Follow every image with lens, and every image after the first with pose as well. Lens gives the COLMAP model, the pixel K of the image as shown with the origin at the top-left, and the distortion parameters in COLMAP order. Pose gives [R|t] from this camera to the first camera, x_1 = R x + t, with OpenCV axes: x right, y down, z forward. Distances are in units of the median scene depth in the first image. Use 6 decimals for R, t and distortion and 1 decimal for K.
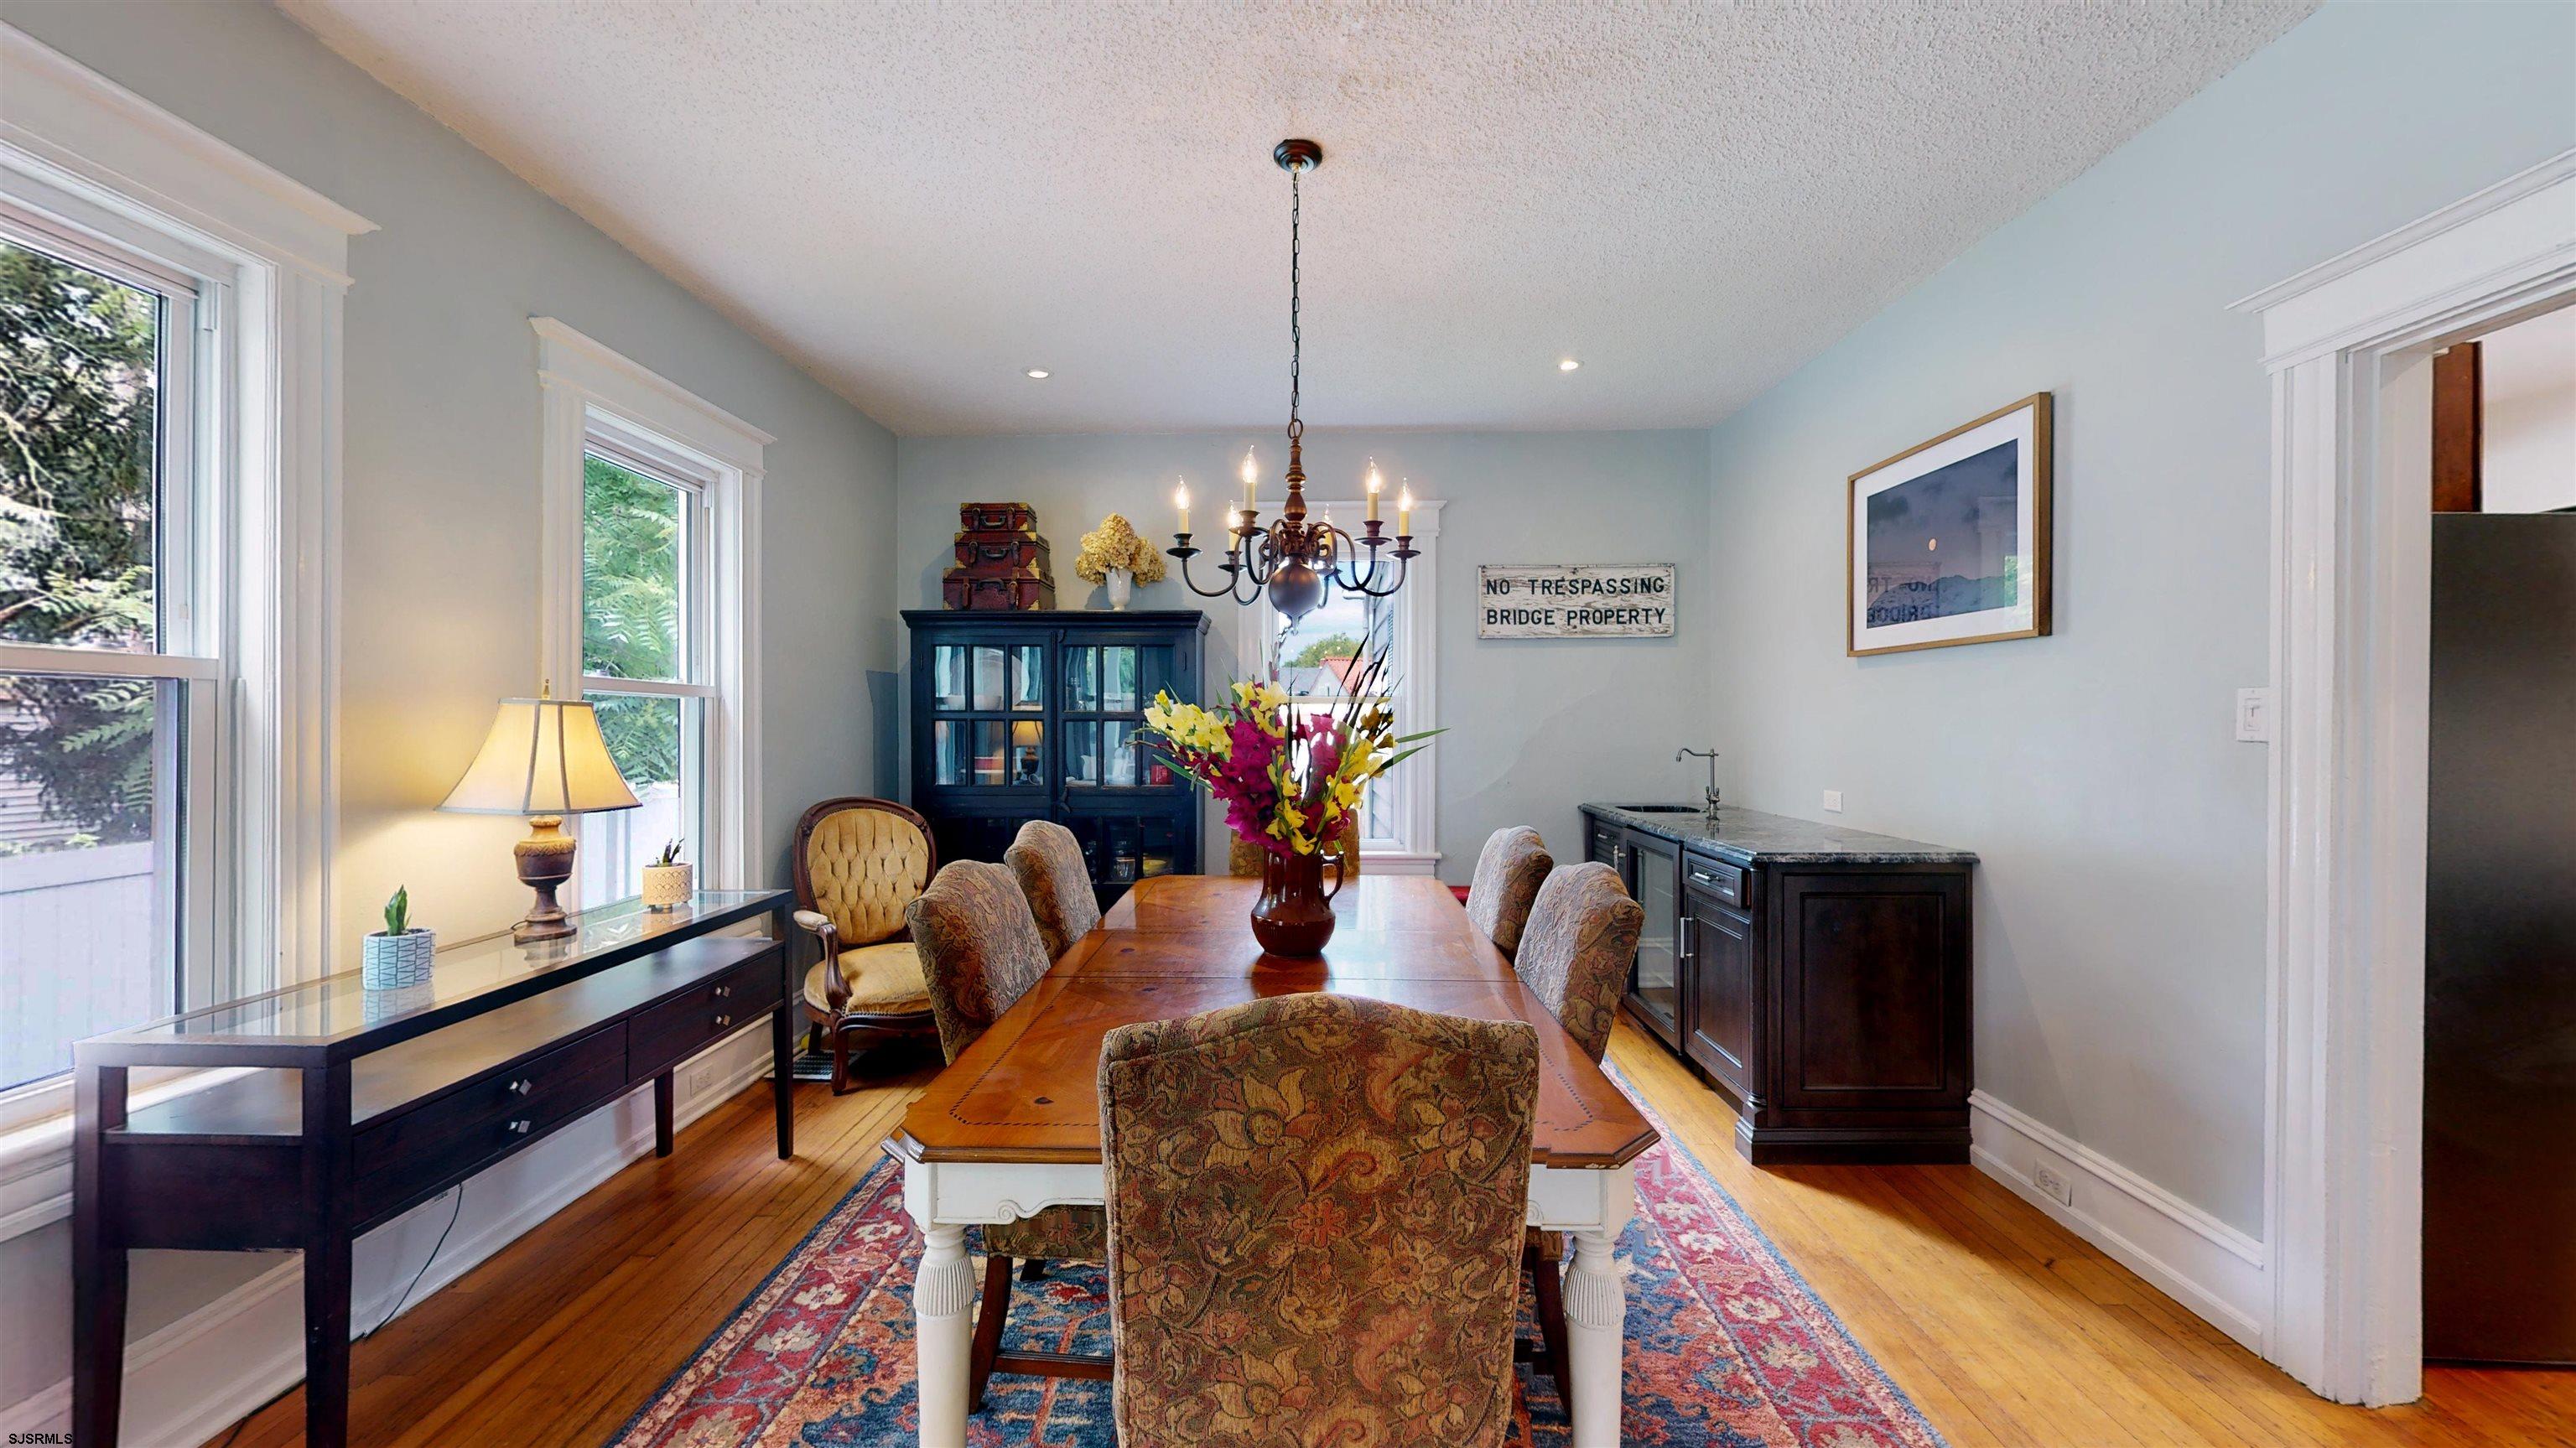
lens RADIAL K [[944.6, 0, 1288.9], [0, 944.6, 726.5], [0, 0, 1]] dist [0.001023, -0.000195]
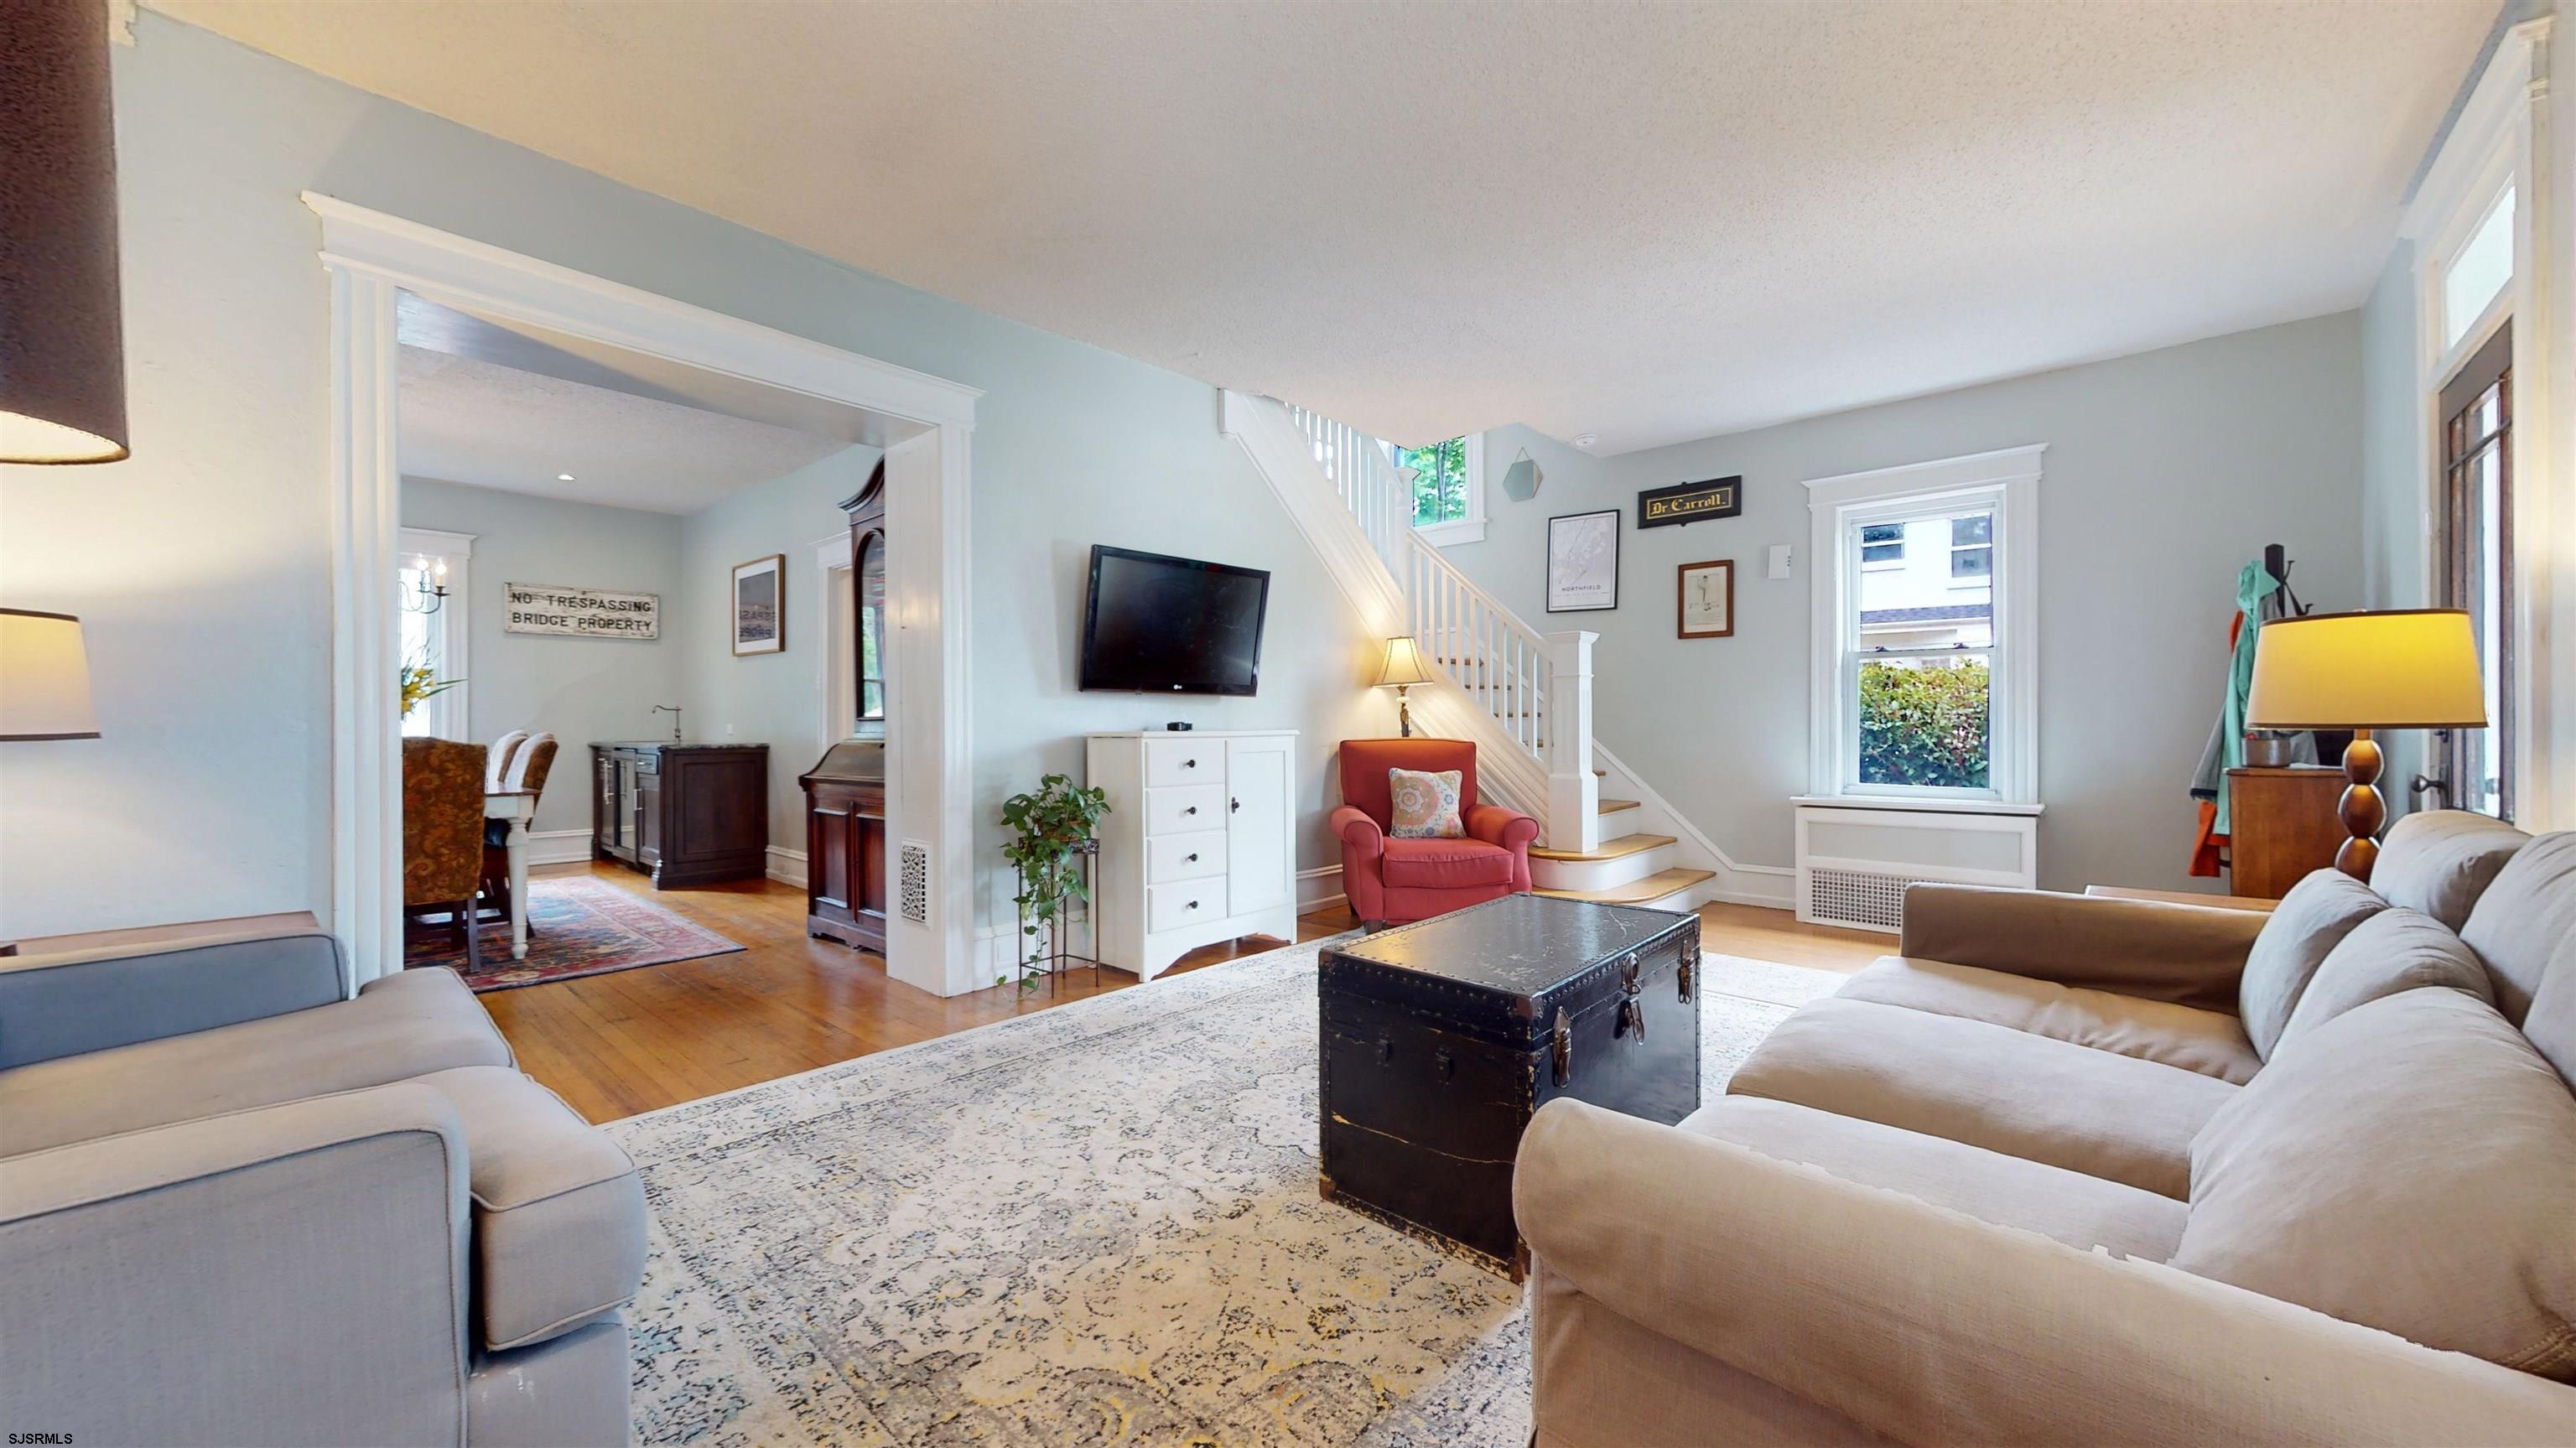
lens RADIAL K [[944.6, 0, 1288.9], [0, 944.6, 726.5], [0, 0, 1]] dist [0.001023, -0.000195]
pose [[0.654833, -0.002422, 0.755769, -0.202021], [0.000452, 0.999996, 0.002812, 0.091412], [-0.755773, -0.001500, 0.654832, -1.578564]]
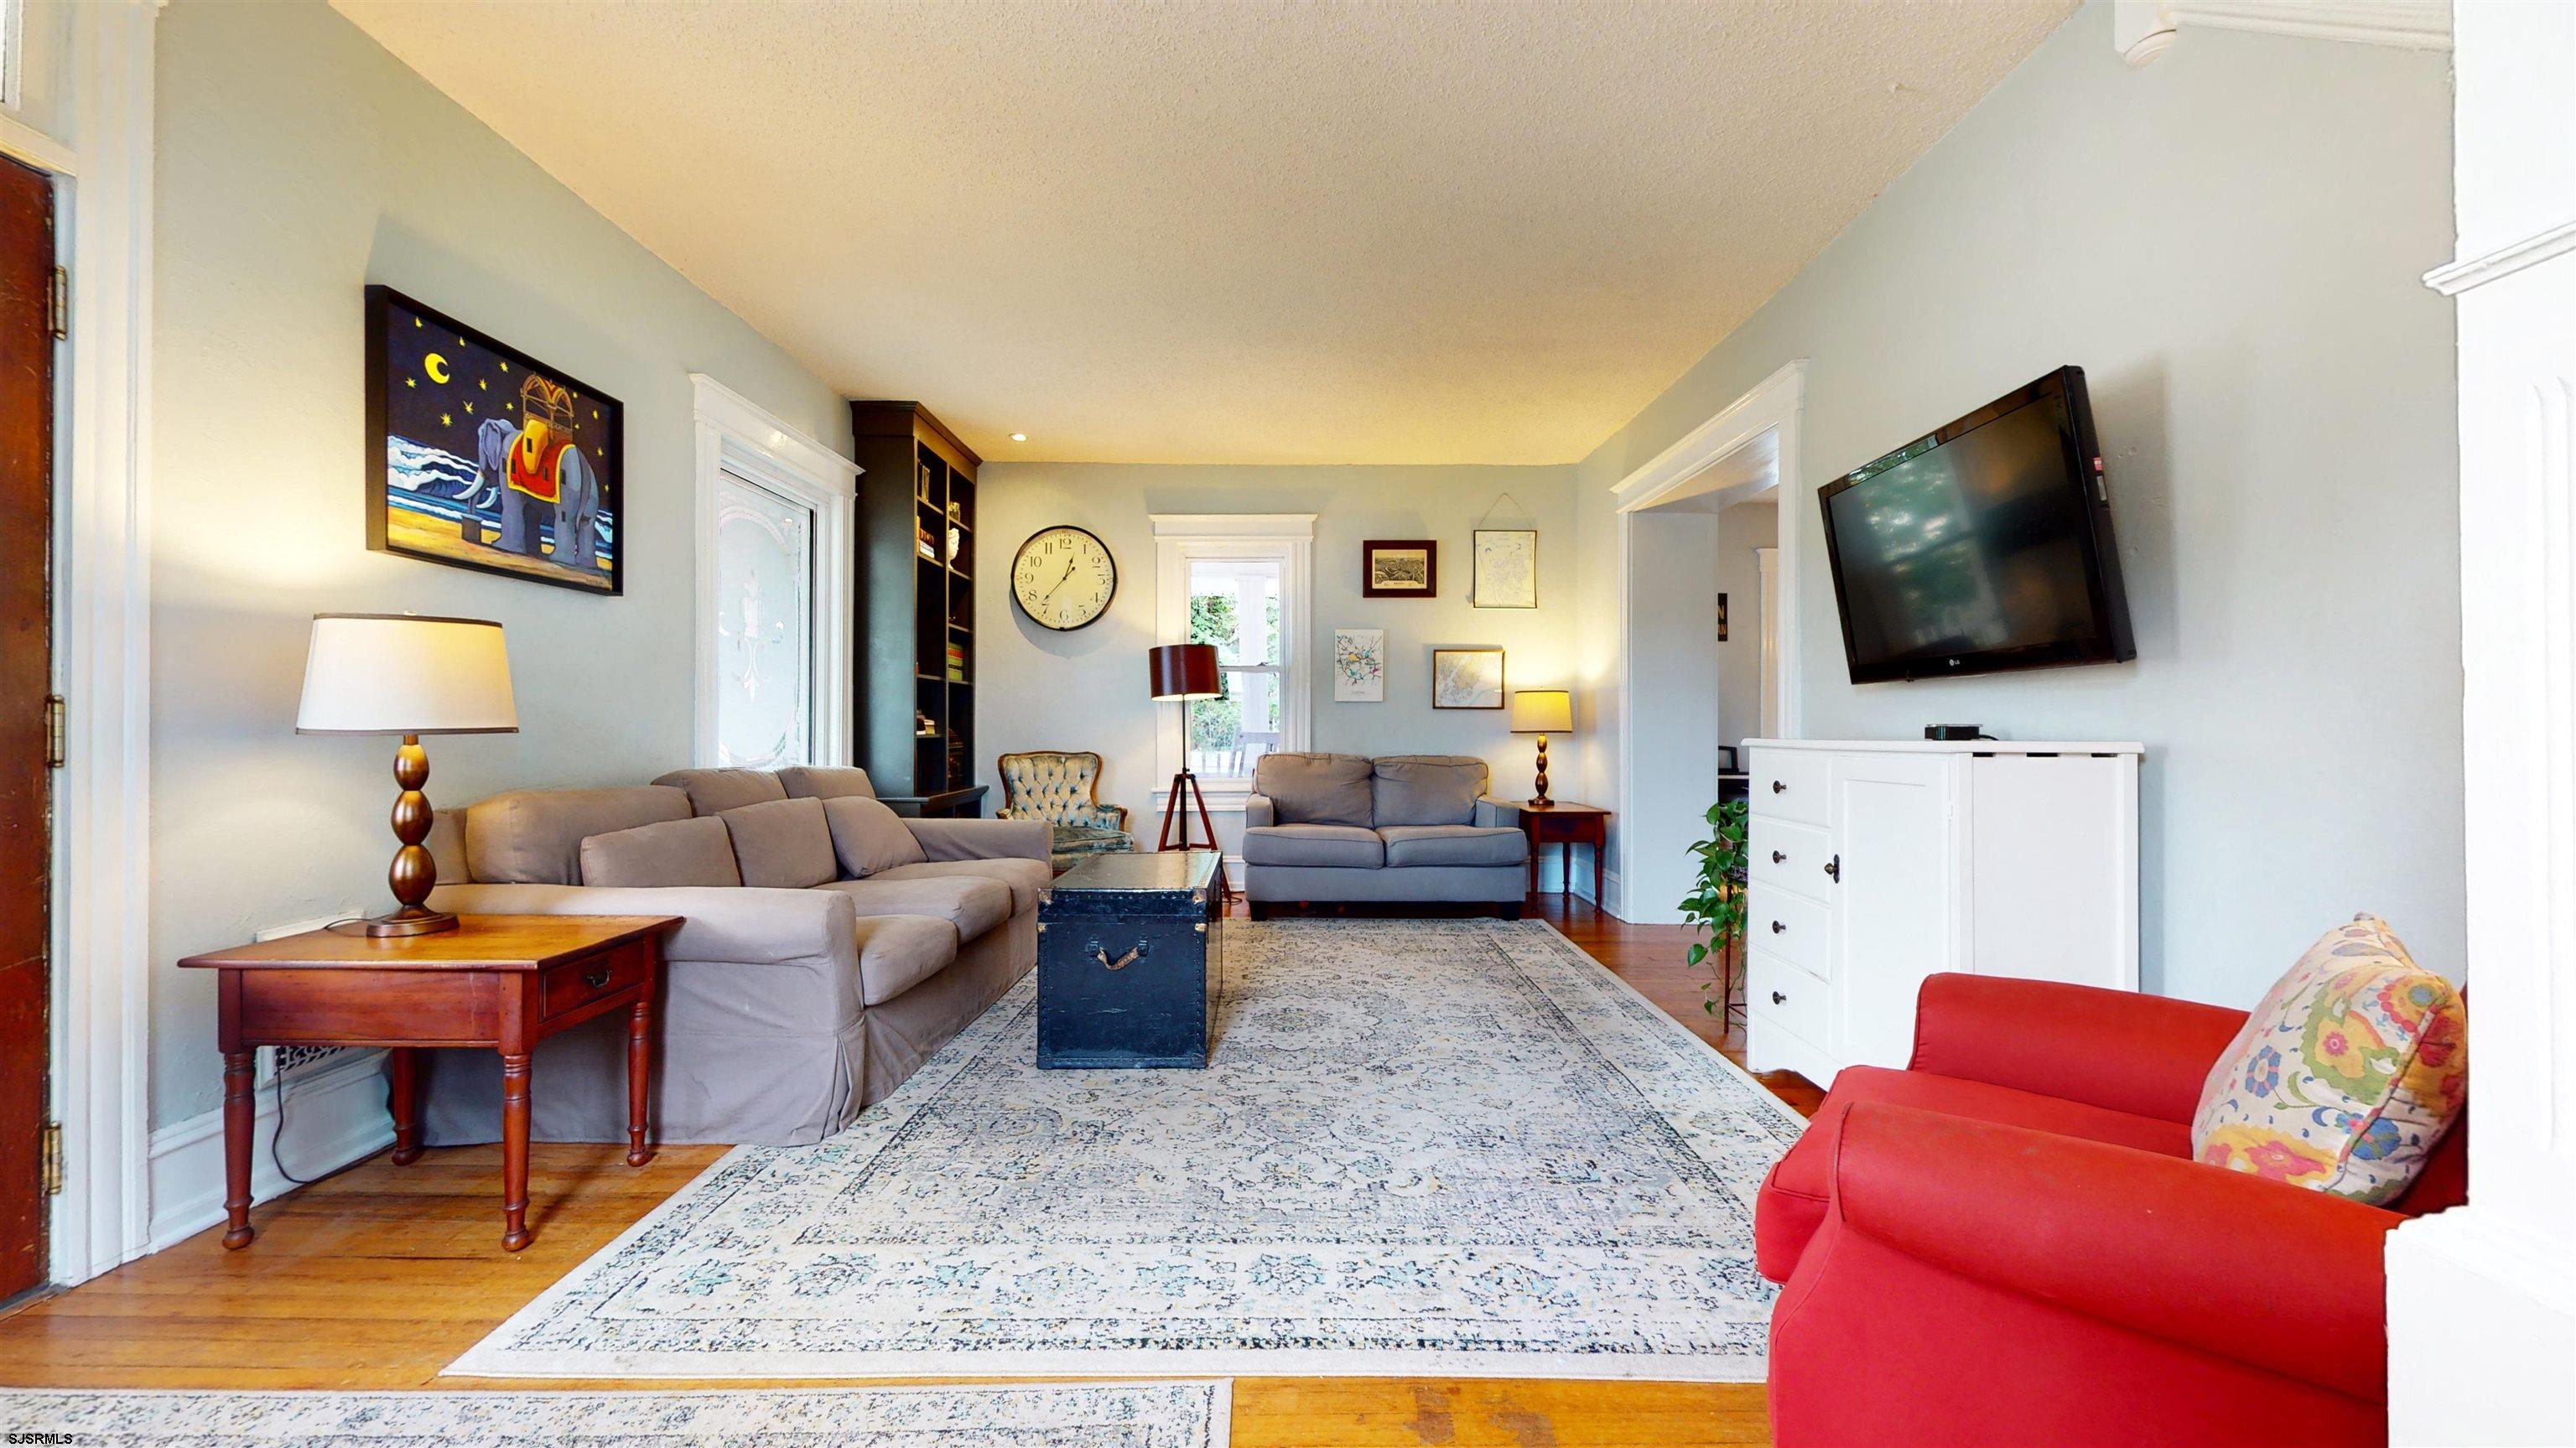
lens RADIAL K [[944.6, 0, 1288.9], [0, 944.6, 726.5], [0, 0, 1]] dist [0.001023, -0.000195]
pose [[0.031749, -0.000809, -0.999496, 1.839812], [0.000529, 1.000000, -0.000793, 0.090591], [0.999496, -0.000504, 0.031749, -1.028258]]
